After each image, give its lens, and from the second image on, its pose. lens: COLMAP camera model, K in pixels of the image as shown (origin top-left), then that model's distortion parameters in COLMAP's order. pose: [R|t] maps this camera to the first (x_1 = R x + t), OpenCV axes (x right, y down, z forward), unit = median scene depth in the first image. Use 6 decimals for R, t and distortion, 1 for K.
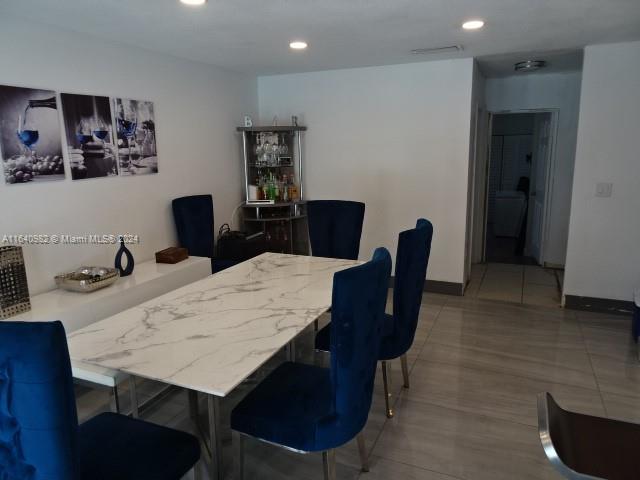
lens RADIAL K [[454.7, 0, 319.8], [0, 454.7, 239.1], [0, 0, 1]] dist [-0.039045, -0.001537]
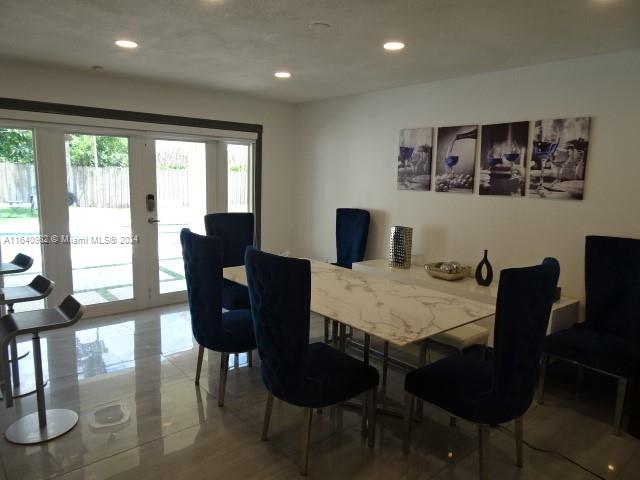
lens RADIAL K [[454.7, 0, 319.9], [0, 454.7, 241.2], [0, 0, 1]] dist [-0.039045, -0.001537]
pose [[-0.459724, 0.128979, -0.878645, 0.718875], [-0.189188, 0.952461, 0.238801, -0.213605], [0.867676, 0.276012, -0.413468, 1.114523]]
